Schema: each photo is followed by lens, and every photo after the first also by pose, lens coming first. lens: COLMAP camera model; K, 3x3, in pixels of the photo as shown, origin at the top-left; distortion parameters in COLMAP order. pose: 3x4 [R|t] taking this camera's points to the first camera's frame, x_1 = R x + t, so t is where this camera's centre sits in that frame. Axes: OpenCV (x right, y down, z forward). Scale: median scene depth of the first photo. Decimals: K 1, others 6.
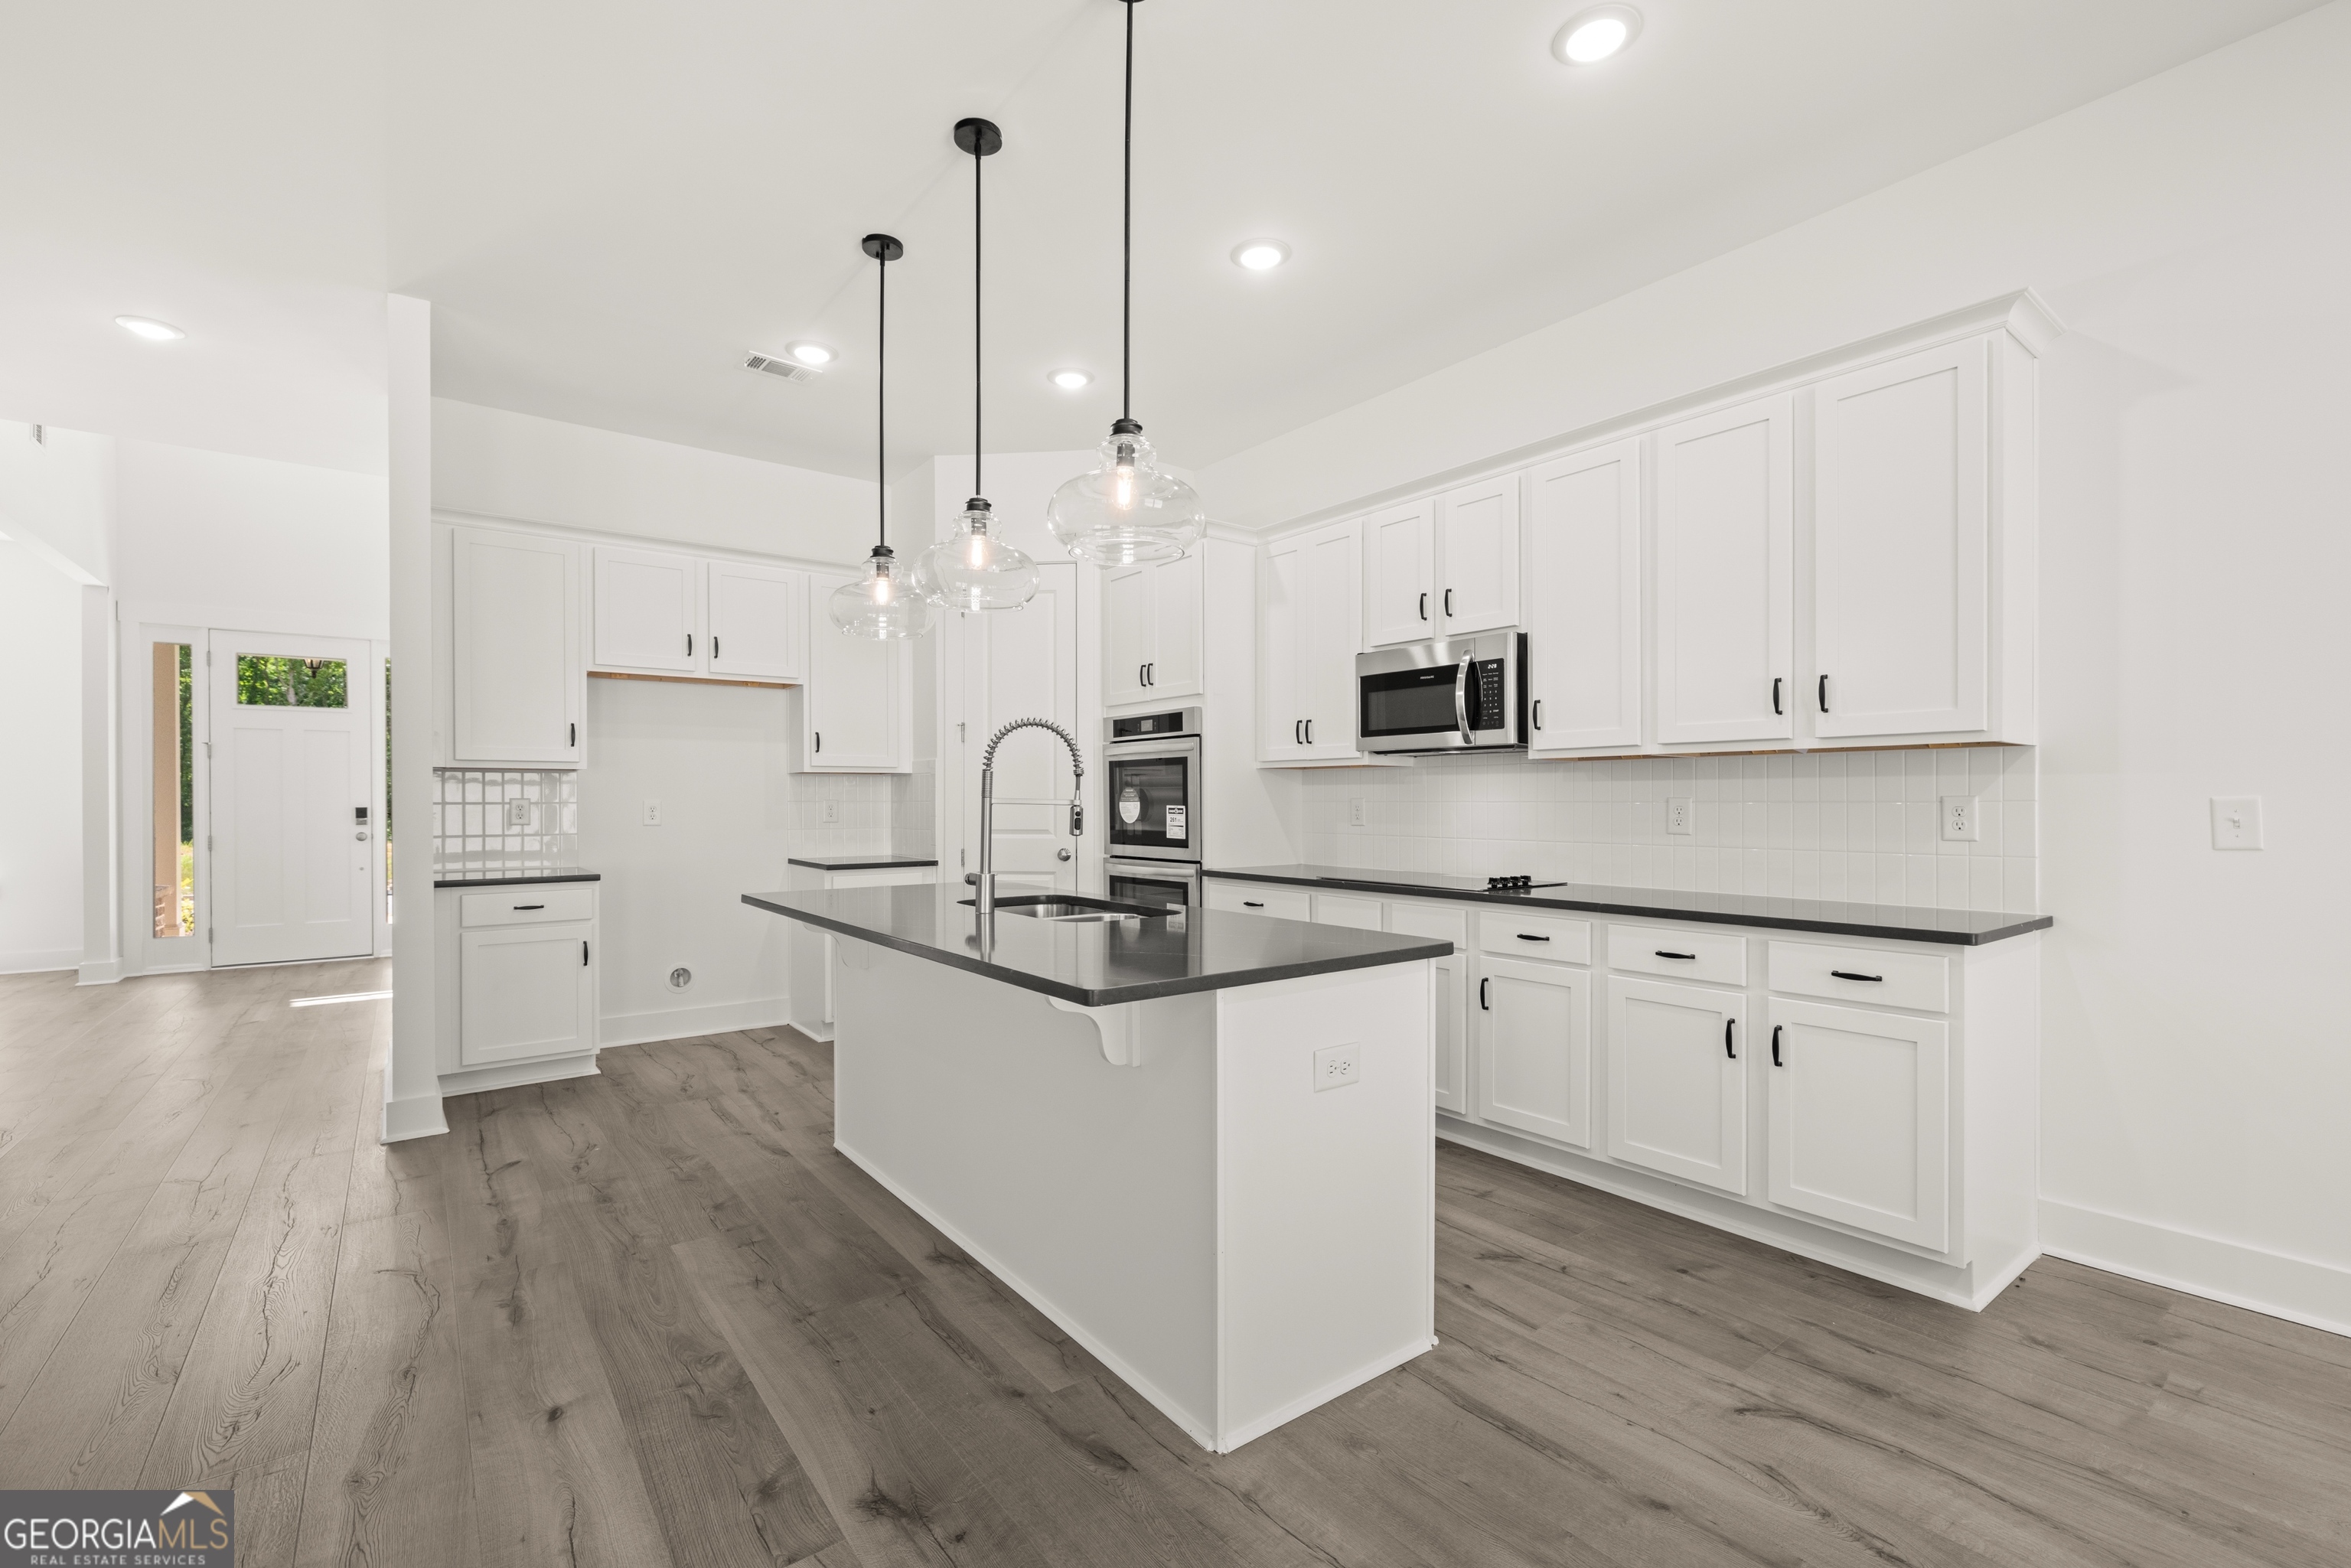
lens RADIAL K [[1015.0, 0, 1180.7], [0, 1015.0, 803.7], [0, 0, 1]] dist [-0.002489, 0.000149]
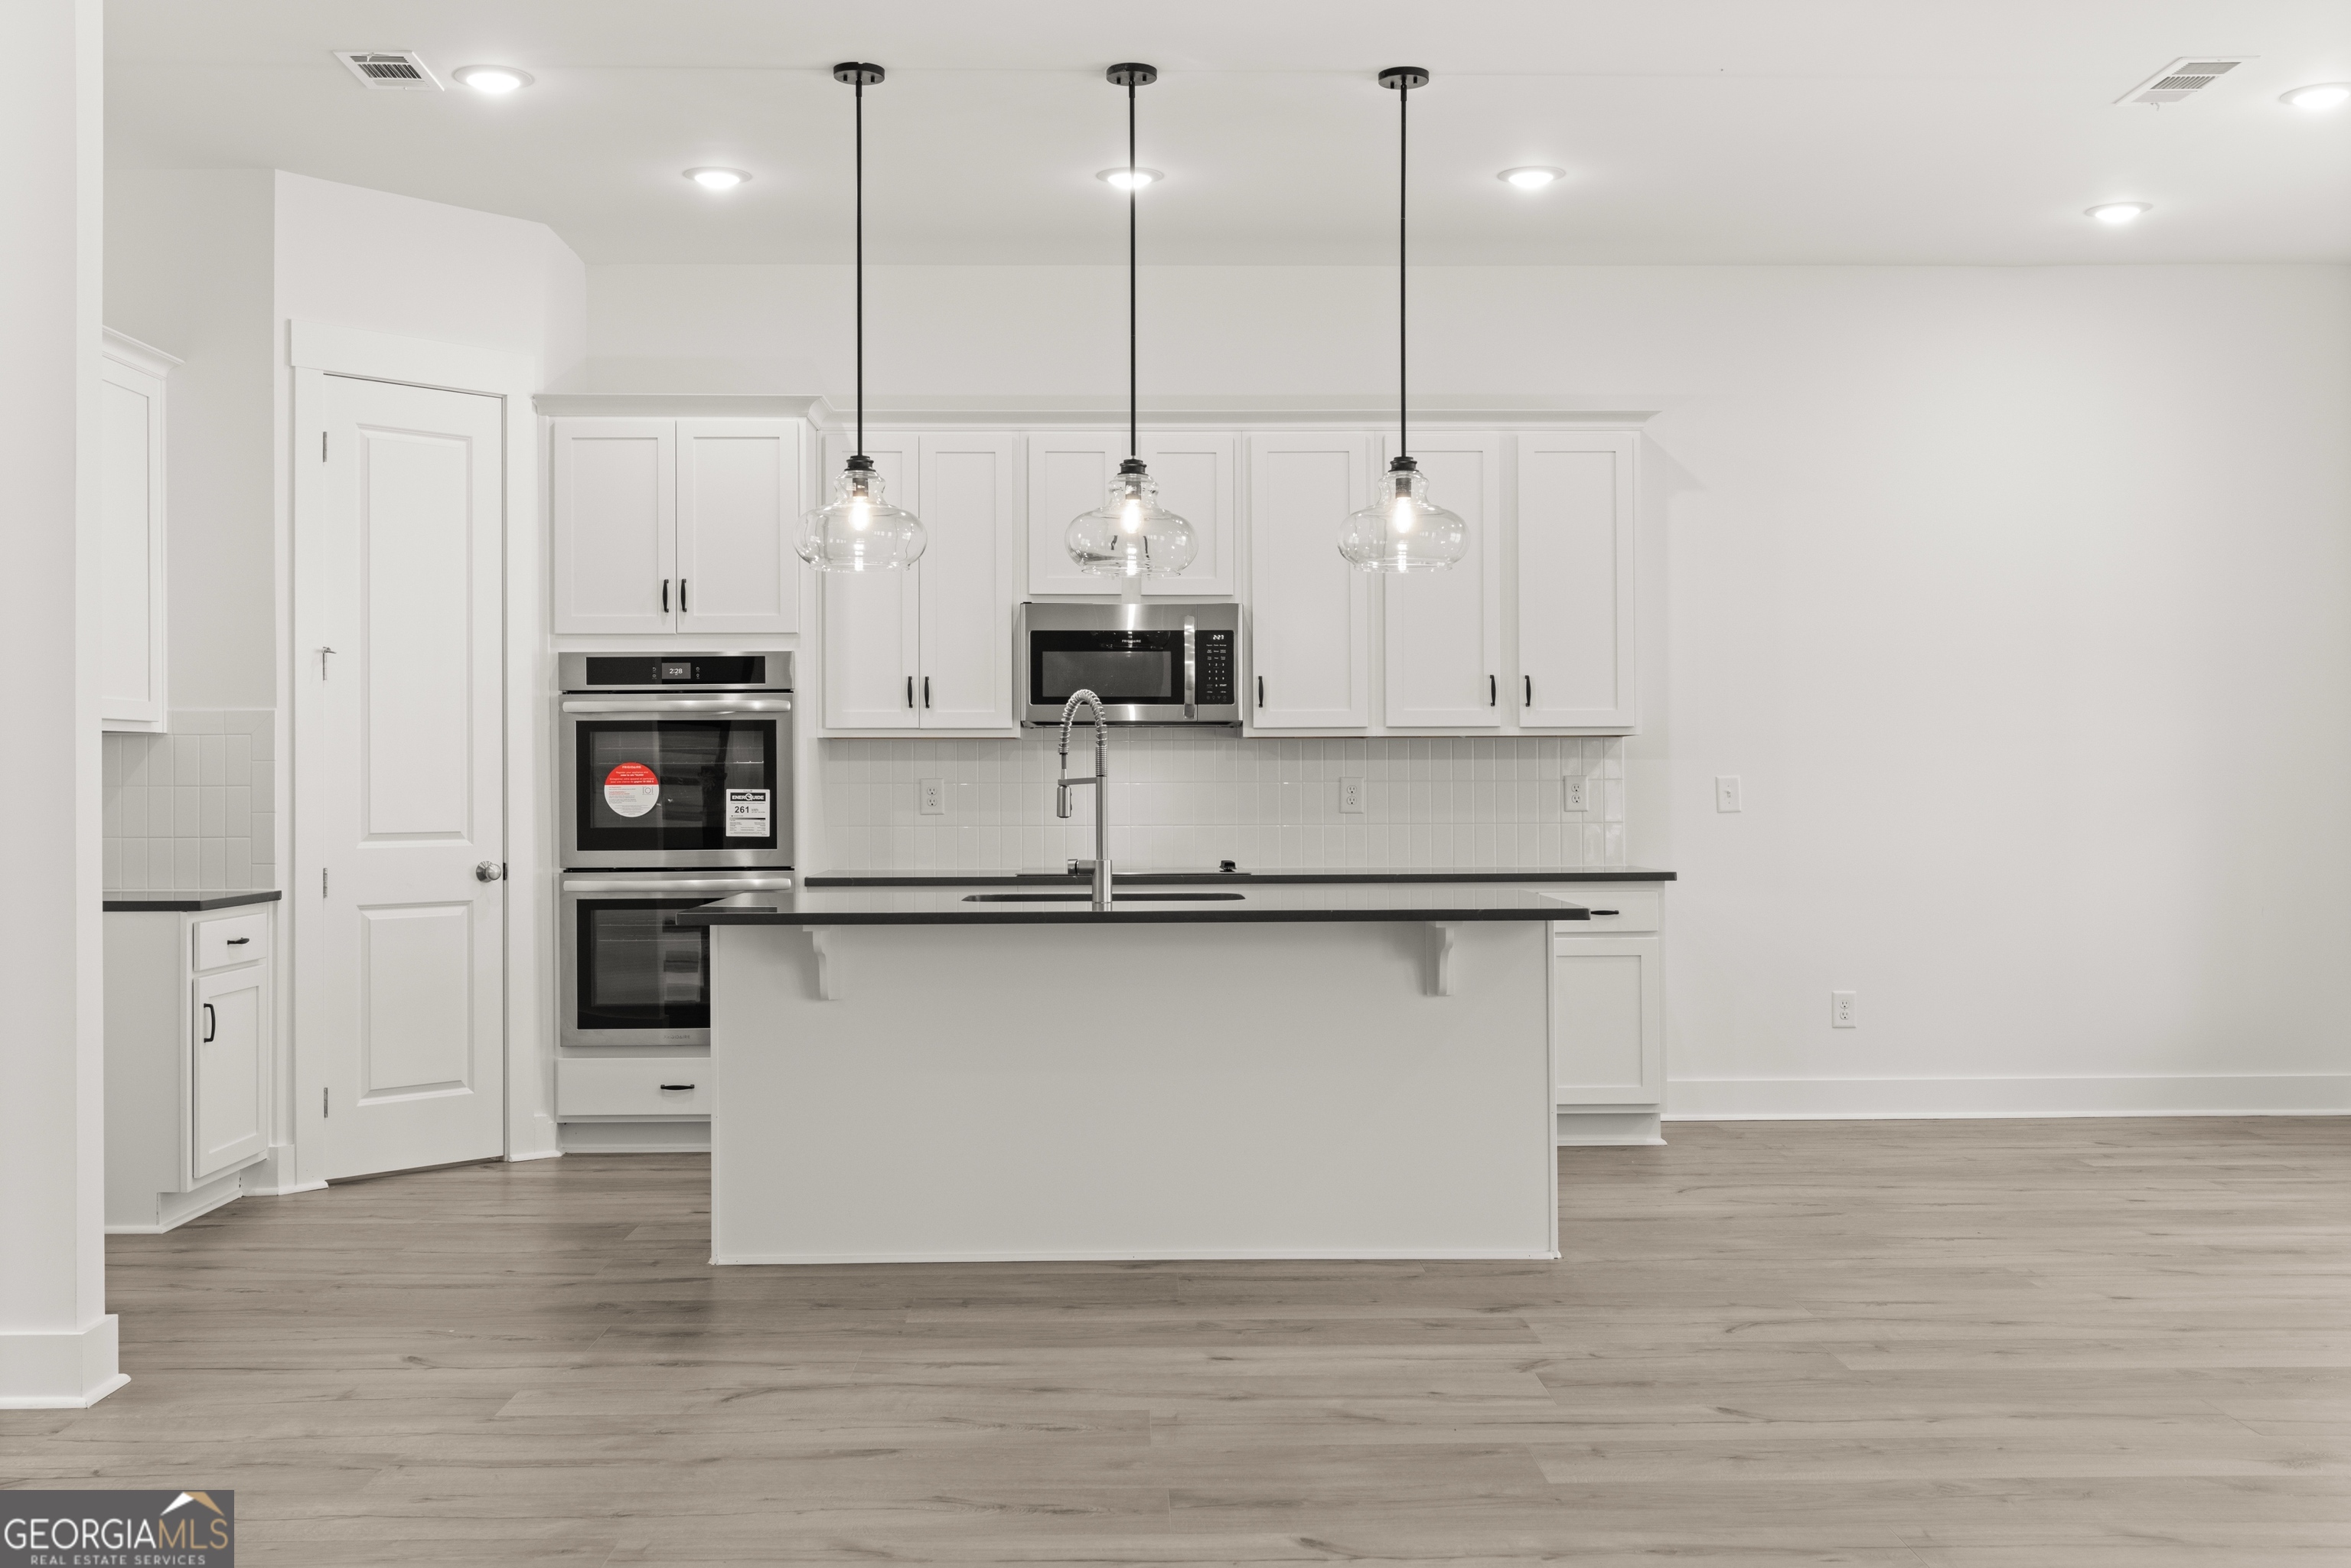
lens RADIAL K [[2264.0, 0, 1176.2], [0, 2264.0, 758.3], [0, 0, 1]] dist [0.000790, -0.003160]
pose [[0.590684, 0.006103, 0.806880, -1.763677], [0.005803, 0.999913, -0.011811, 0.001046], [-0.806882, 0.011658, 0.590598, -0.253353]]
